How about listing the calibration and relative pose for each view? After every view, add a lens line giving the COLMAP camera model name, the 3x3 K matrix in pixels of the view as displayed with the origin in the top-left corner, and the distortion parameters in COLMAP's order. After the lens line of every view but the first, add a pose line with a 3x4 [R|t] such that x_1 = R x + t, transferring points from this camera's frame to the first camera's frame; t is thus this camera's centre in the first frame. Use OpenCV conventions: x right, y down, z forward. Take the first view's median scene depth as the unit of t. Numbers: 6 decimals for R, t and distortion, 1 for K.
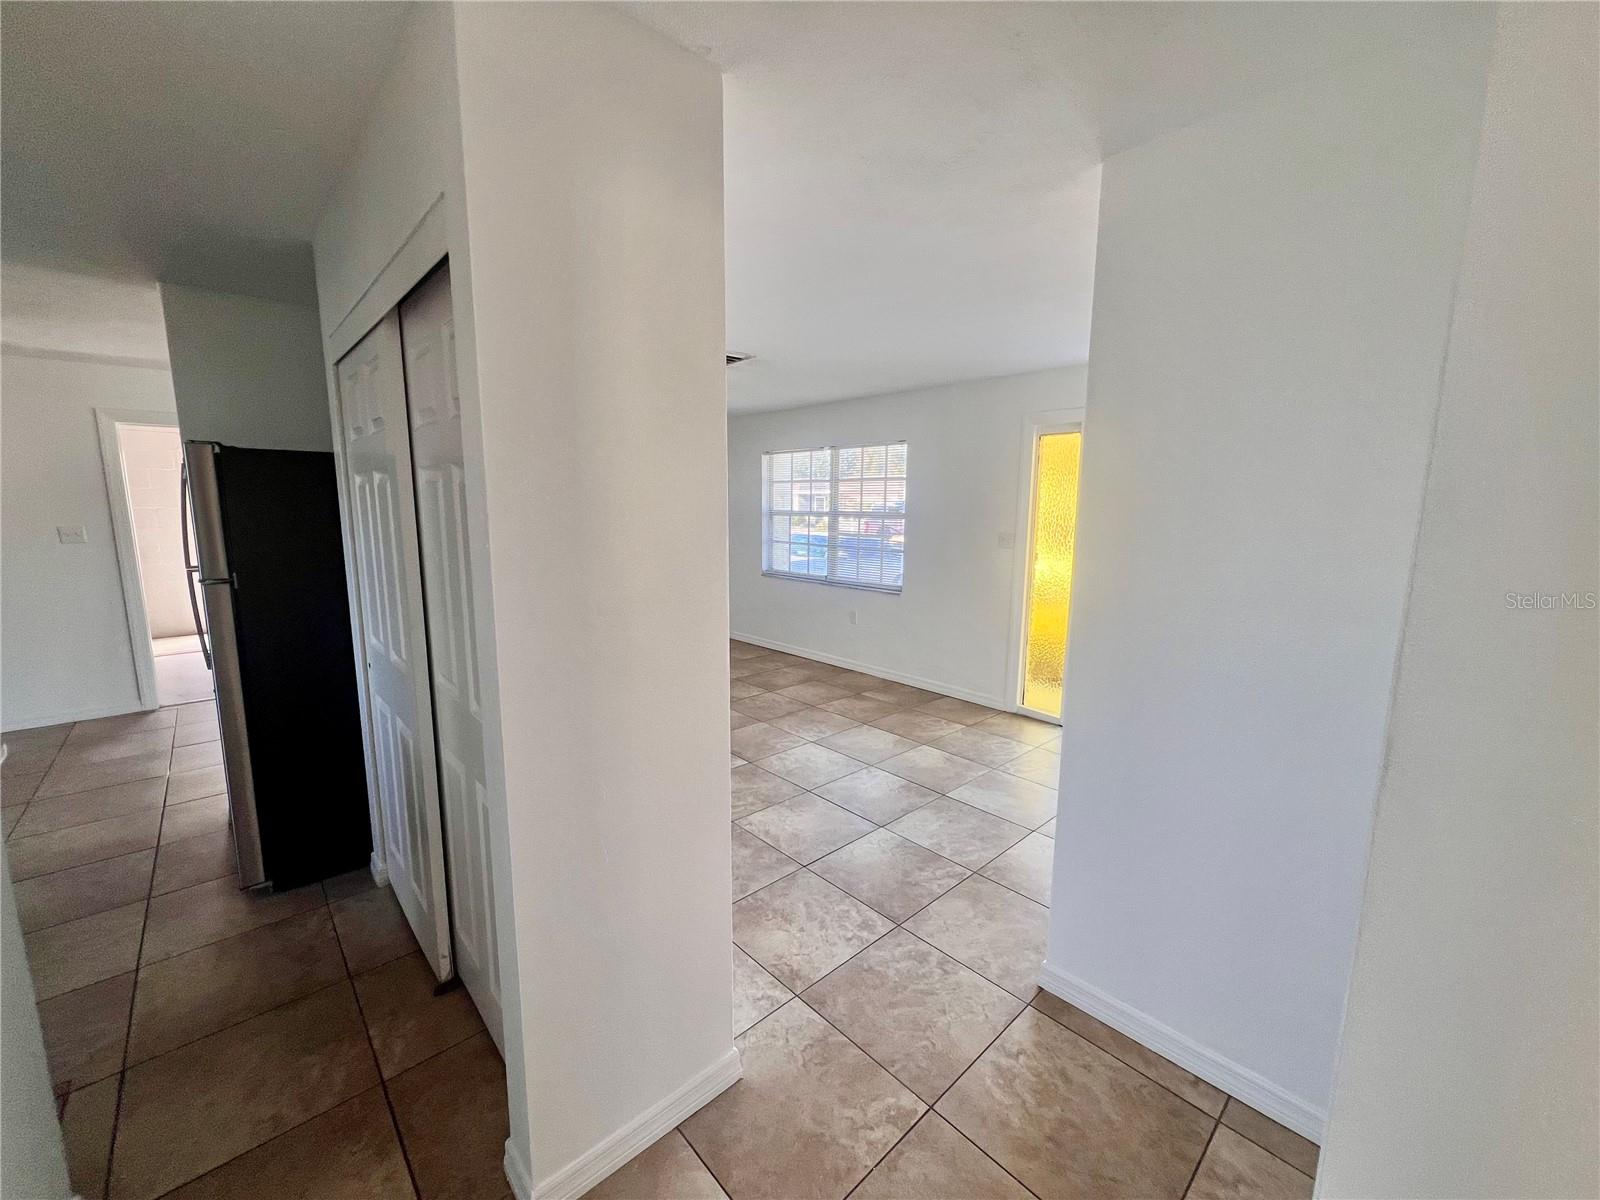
lens RADIAL K [[635.8, 0, 800.0], [0, 635.8, 600.0], [0, 0, 1]] dist [0.002022, 0.000494]
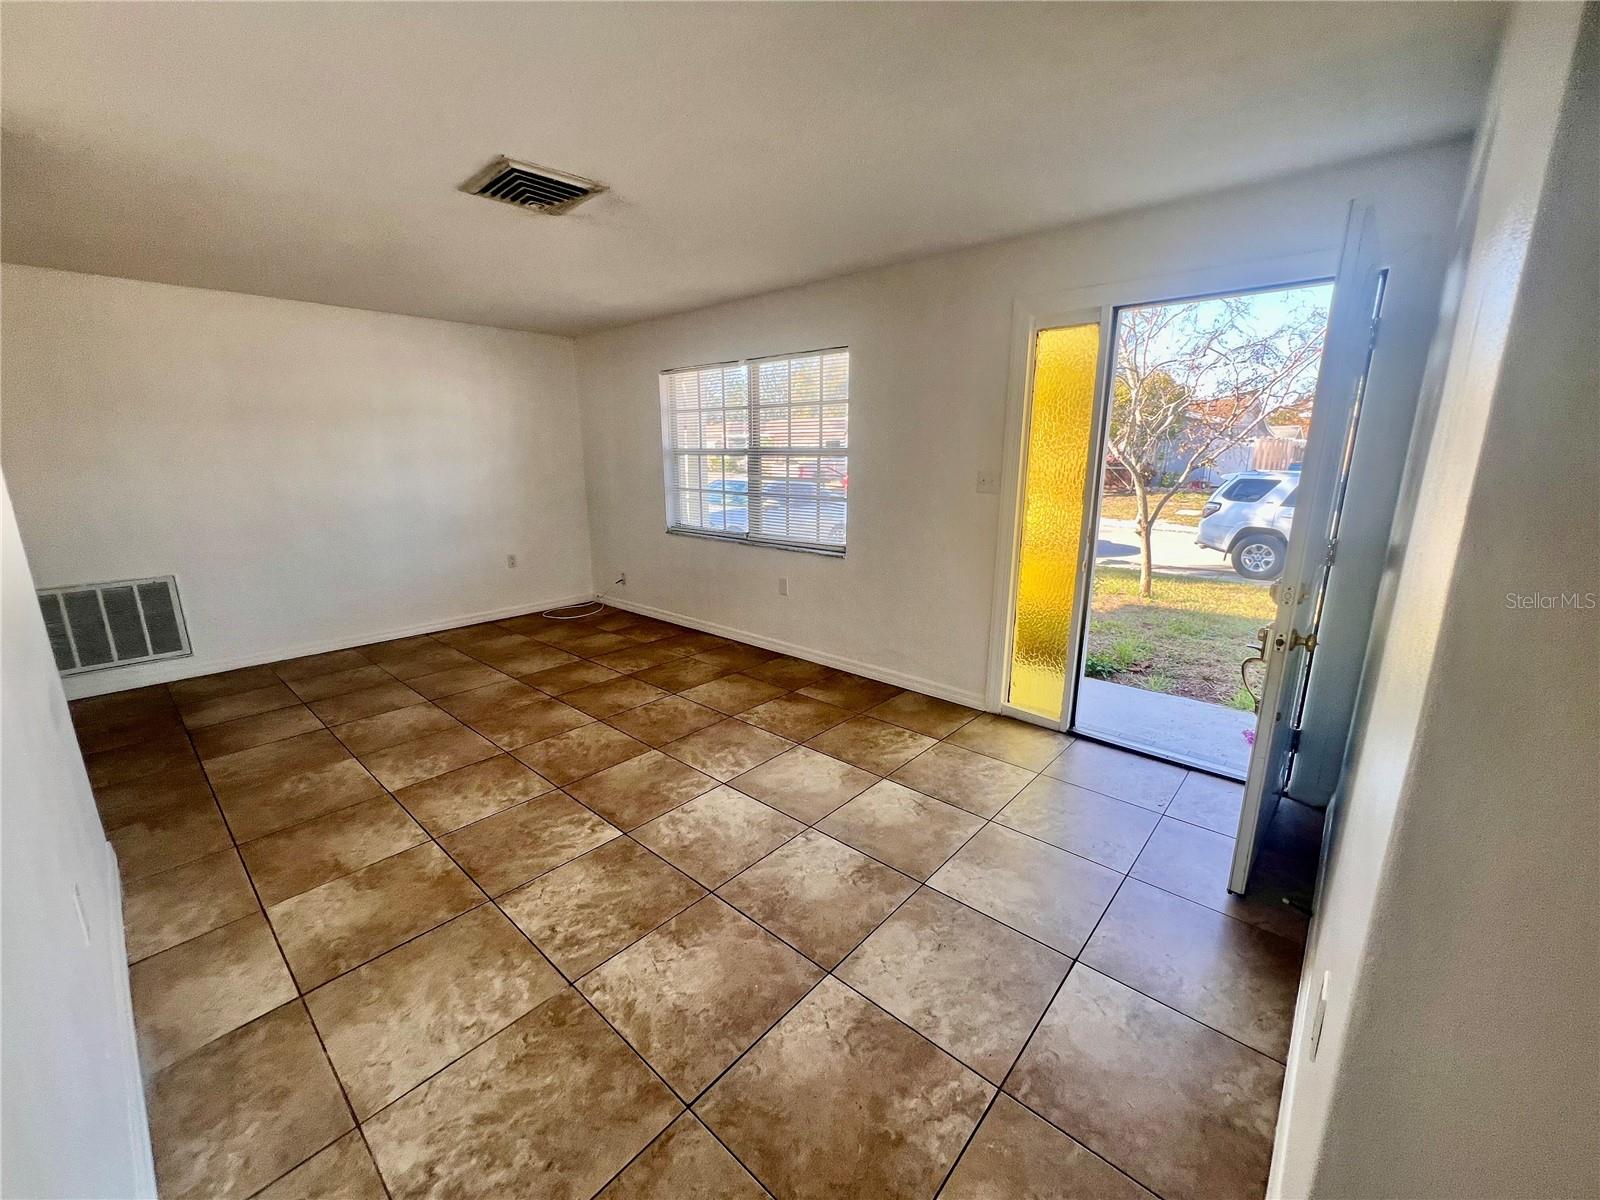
lens RADIAL K [[635.8, 0, 800.0], [0, 635.8, 600.0], [0, 0, 1]] dist [0.002022, 0.000494]
pose [[0.994773, -0.032707, 0.096730, 0.036480], [0.024639, 0.996207, 0.083458, -0.026427], [-0.099092, -0.080639, 0.991805, 0.292401]]
